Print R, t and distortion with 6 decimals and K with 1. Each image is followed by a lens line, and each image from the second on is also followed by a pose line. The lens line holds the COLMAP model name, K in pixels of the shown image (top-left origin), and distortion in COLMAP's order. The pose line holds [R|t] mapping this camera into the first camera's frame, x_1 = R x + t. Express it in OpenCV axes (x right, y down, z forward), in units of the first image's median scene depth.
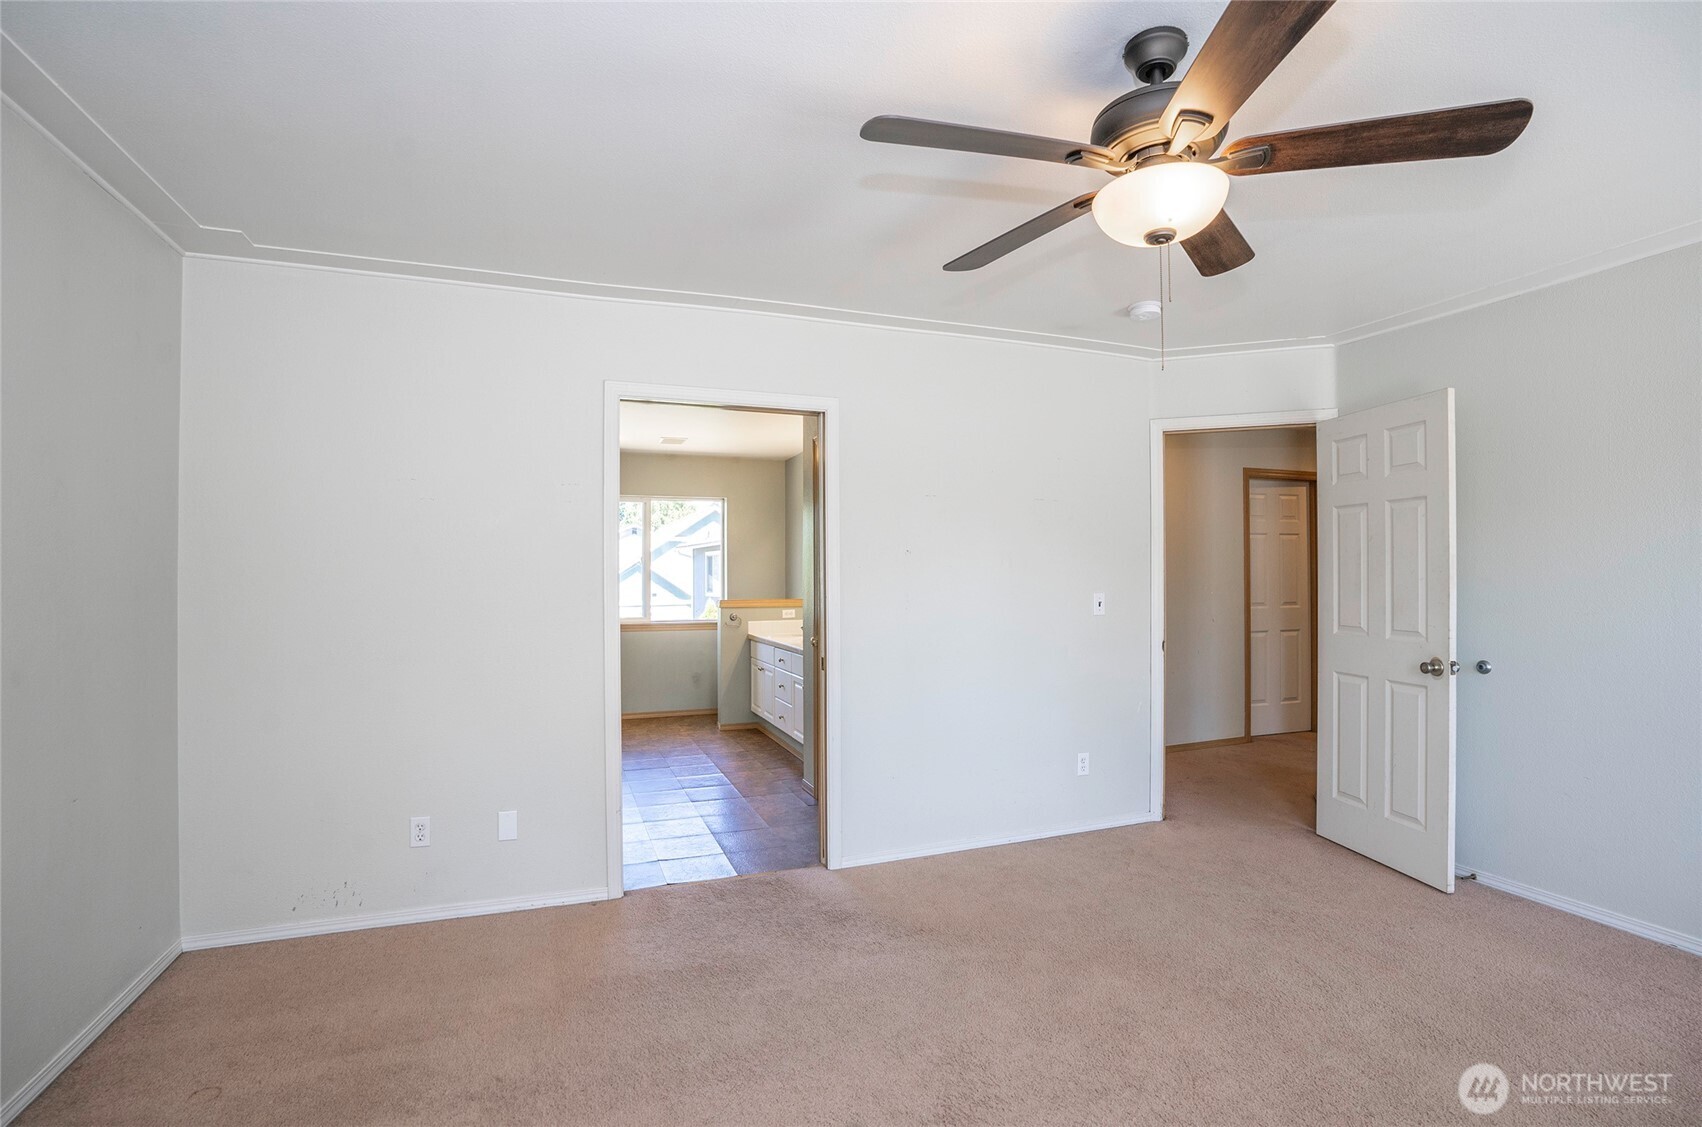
lens RADIAL K [[828.9, 0, 854.1], [0, 828.9, 568.7], [0, 0, 1]] dist [-0.056878, 0.019181]
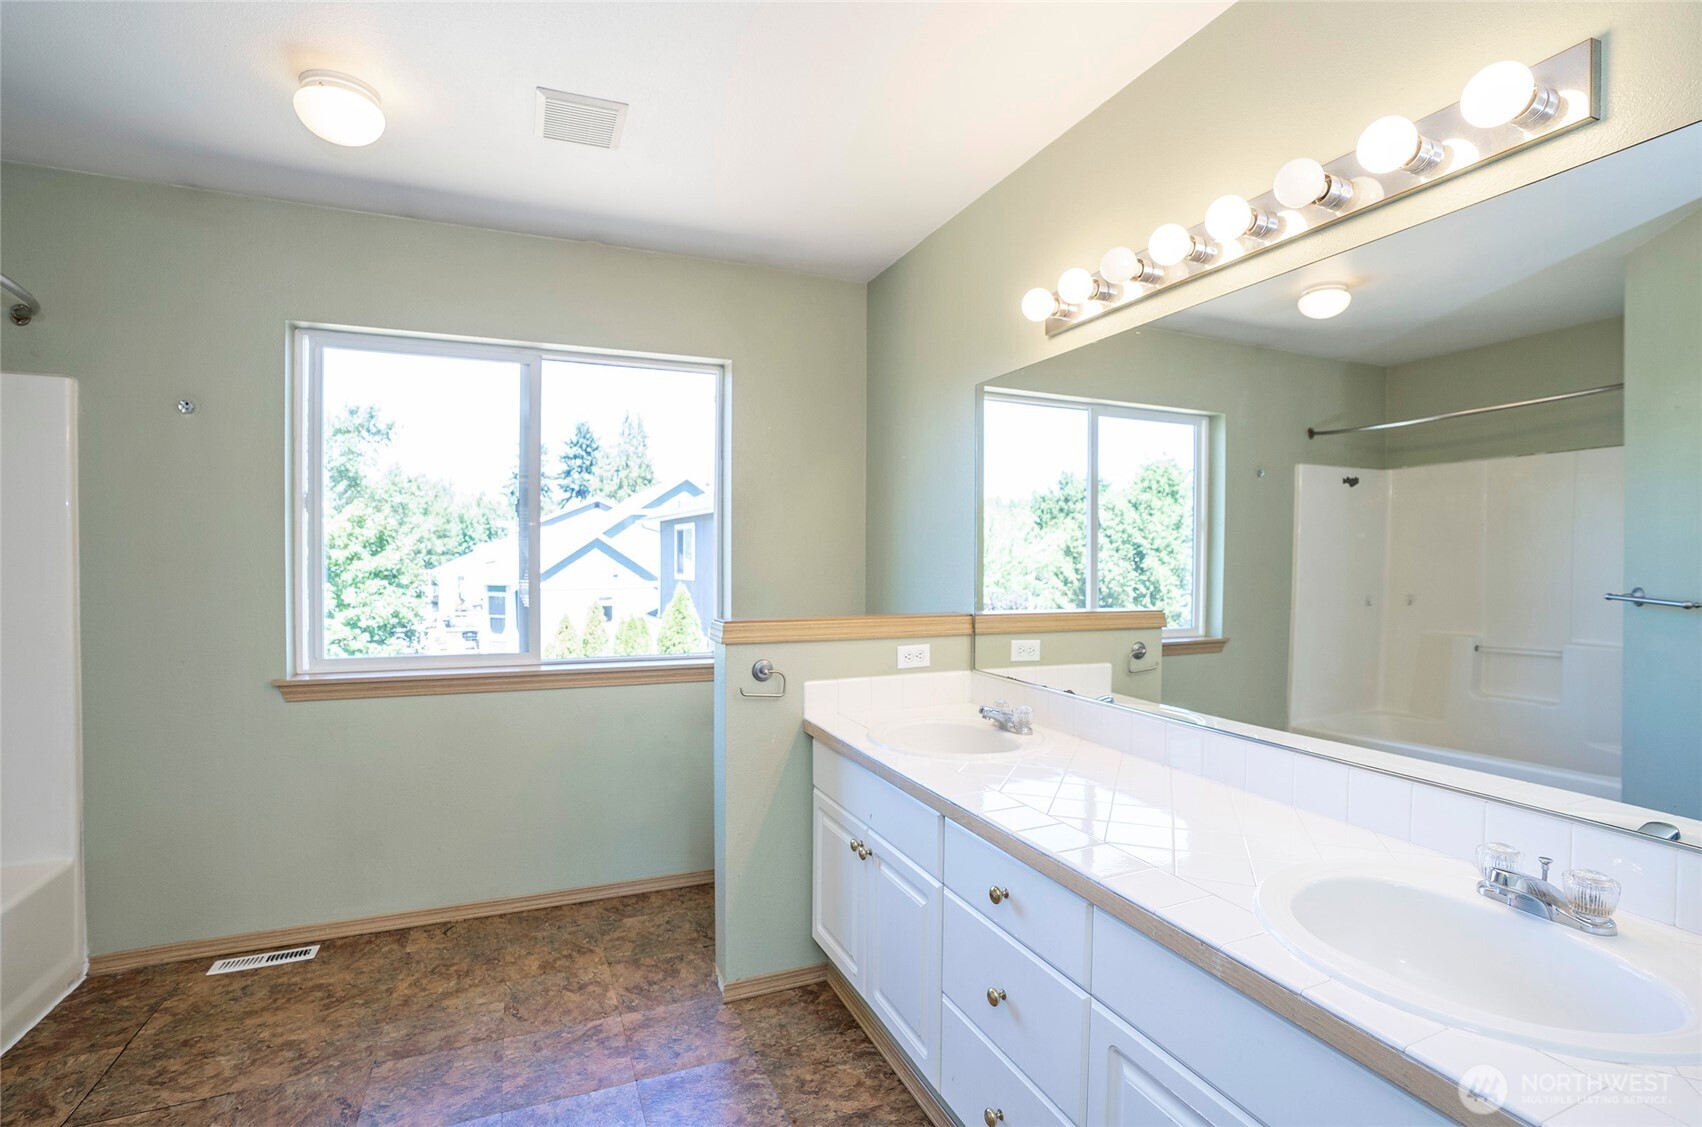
lens RADIAL K [[828.9, 0, 854.1], [0, 828.9, 568.7], [0, 0, 1]] dist [-0.056878, 0.019181]
pose [[0.999343, 0.003600, 0.036075, -0.106819], [-0.004490, 0.999687, 0.024626, 0.007082], [-0.035975, -0.024771, 0.999046, 0.583427]]
